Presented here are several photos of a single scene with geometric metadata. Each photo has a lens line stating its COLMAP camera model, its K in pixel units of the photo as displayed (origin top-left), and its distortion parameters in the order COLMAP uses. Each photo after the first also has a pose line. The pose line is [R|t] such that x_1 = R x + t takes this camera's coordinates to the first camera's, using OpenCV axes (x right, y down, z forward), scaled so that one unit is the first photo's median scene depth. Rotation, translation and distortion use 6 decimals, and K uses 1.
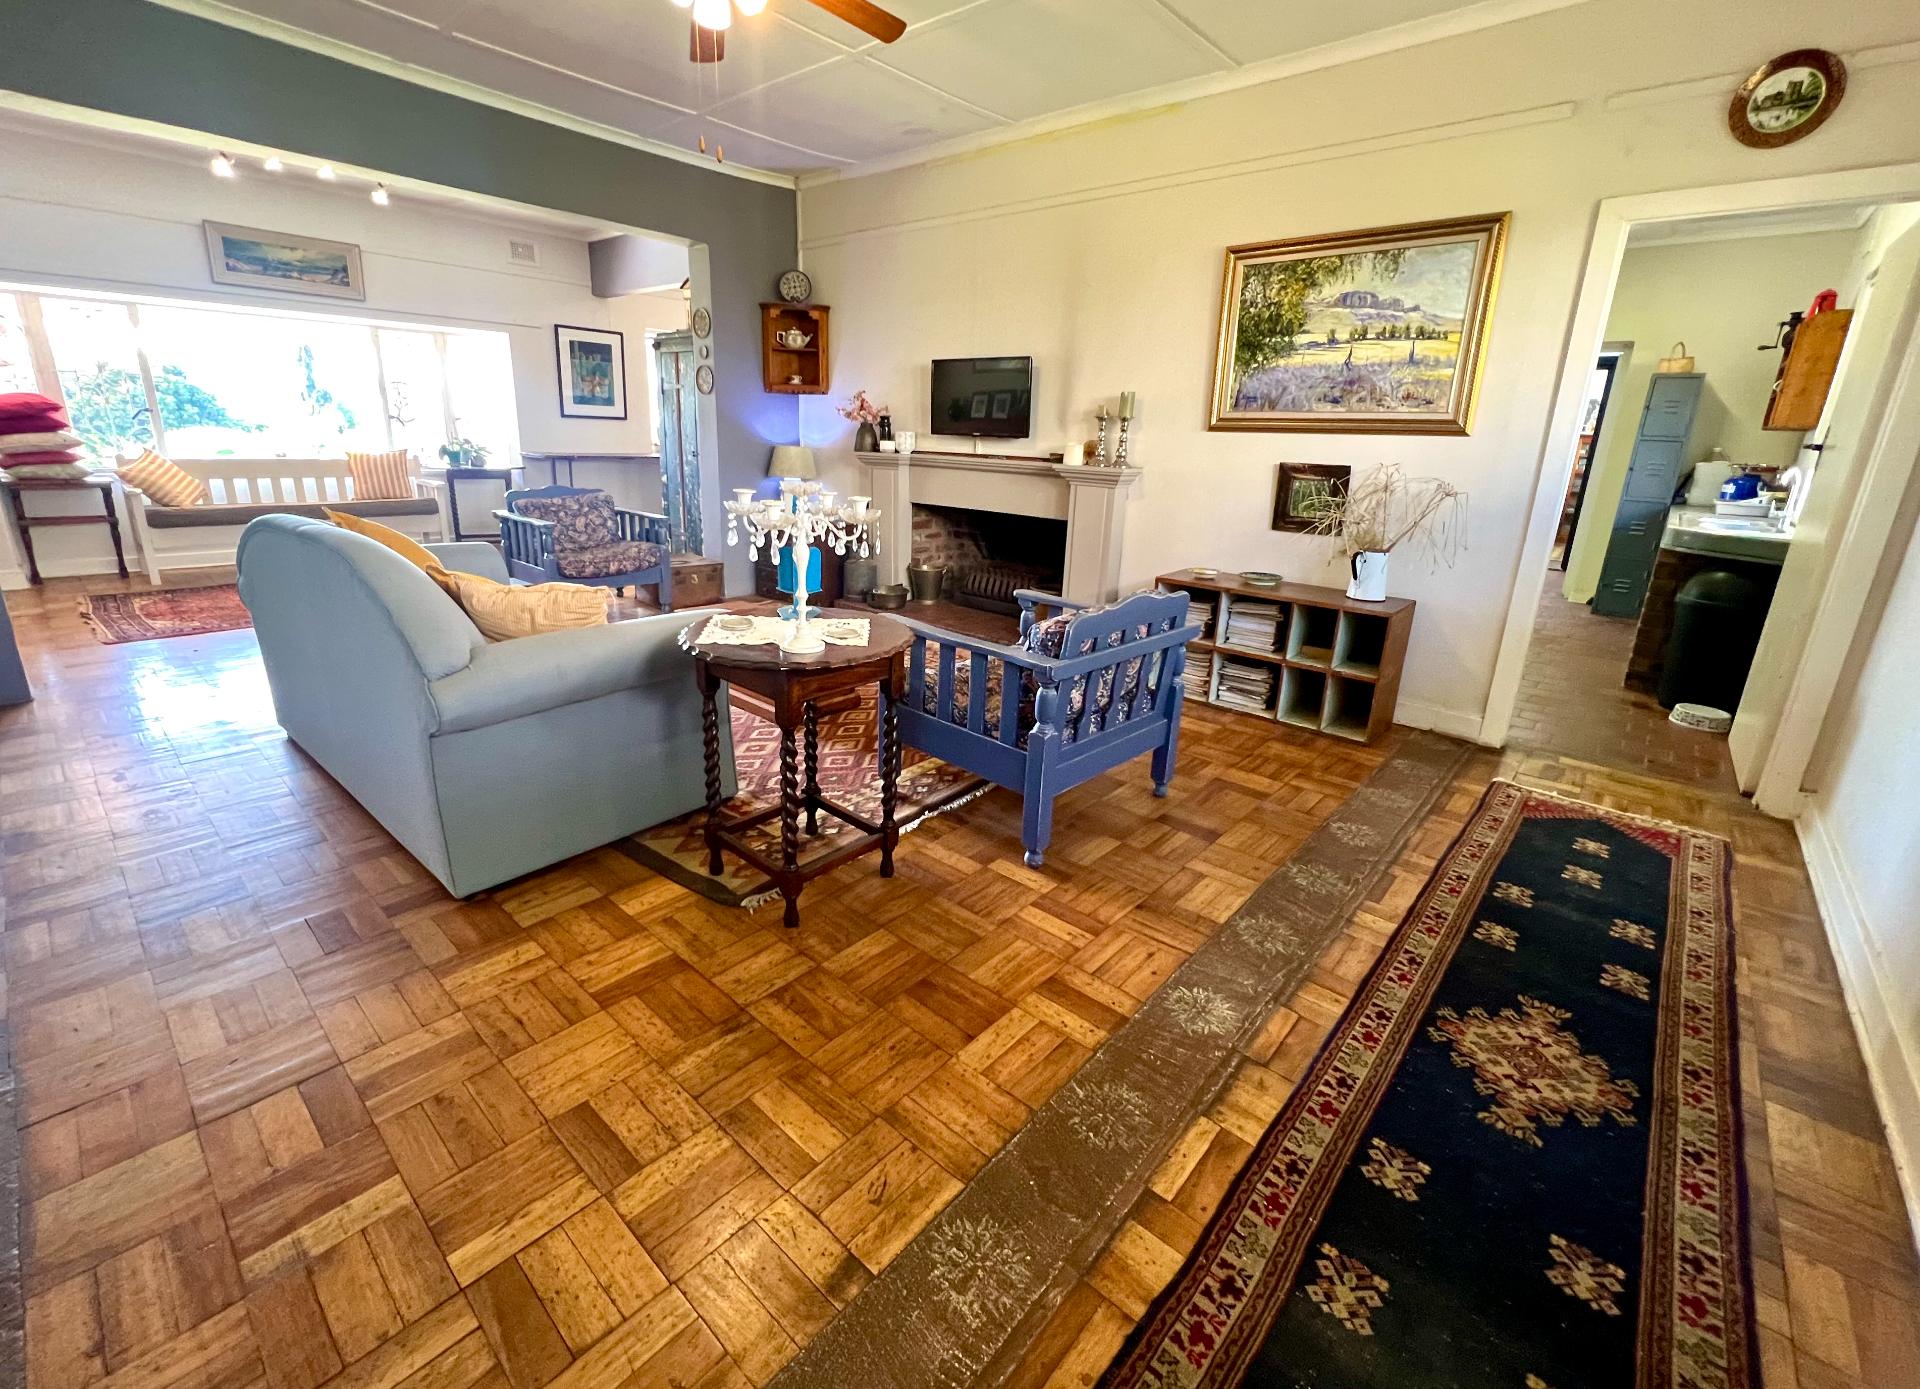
lens RADIAL K [[820.6, 0, 942.3], [0, 820.6, 663.8], [0, 0, 1]] dist [-0.002208, 0.000428]
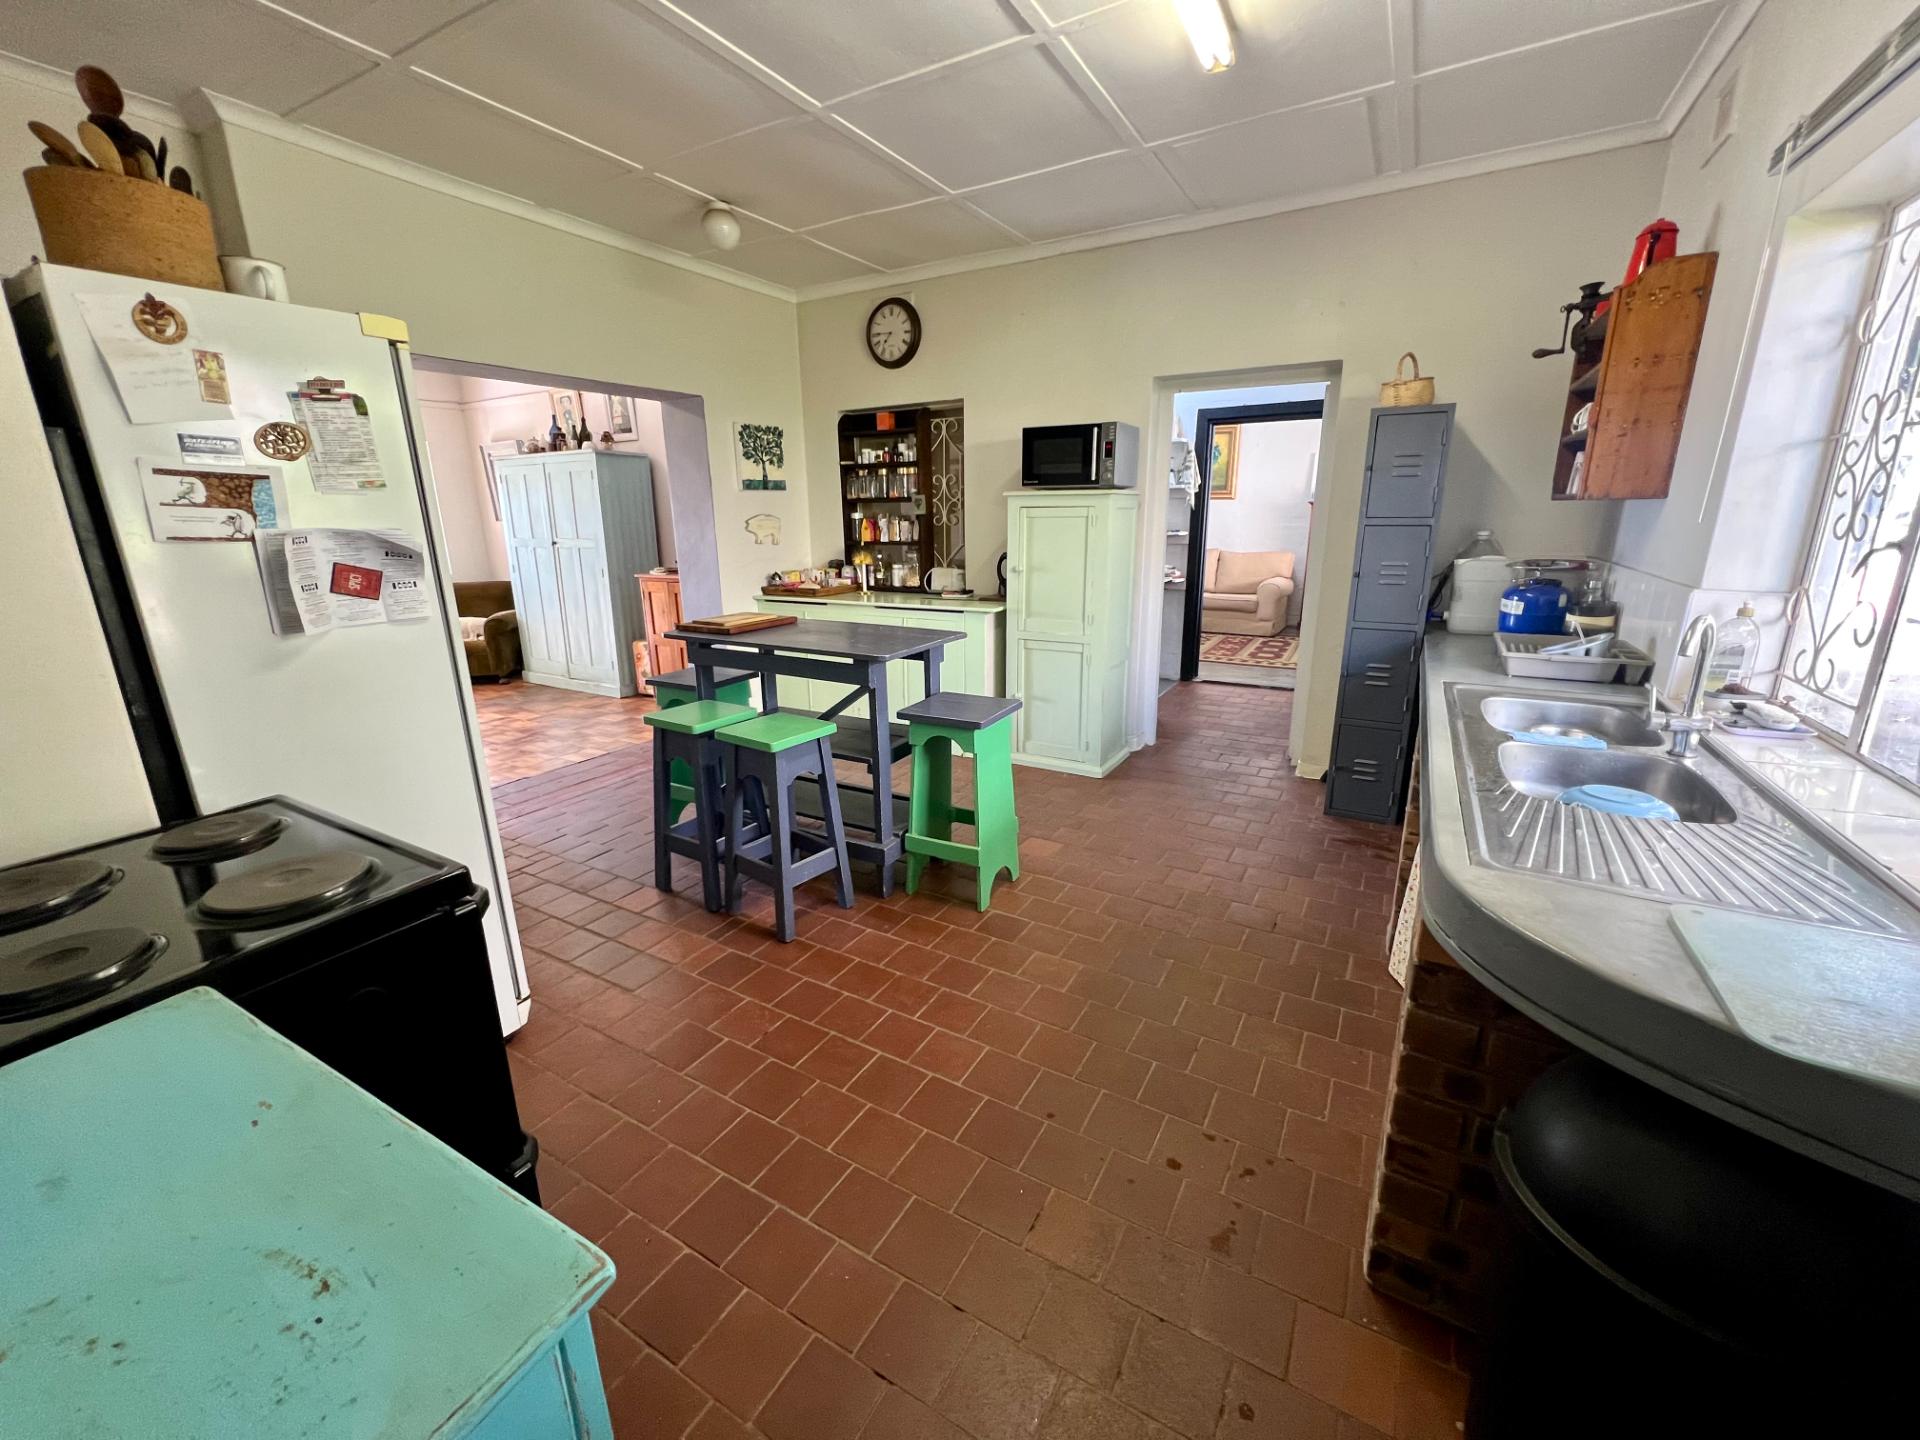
lens RADIAL K [[777.1, 0, 960.6], [0, 777.1, 716.8], [0, 0, 1]] dist [-0.002551, -0.000040]
pose [[0.978556, -0.095249, 0.182634, 0.478858], [0.098159, 0.995147, -0.006942, -0.169222], [-0.181086, 0.024720, 0.983157, 0.538964]]
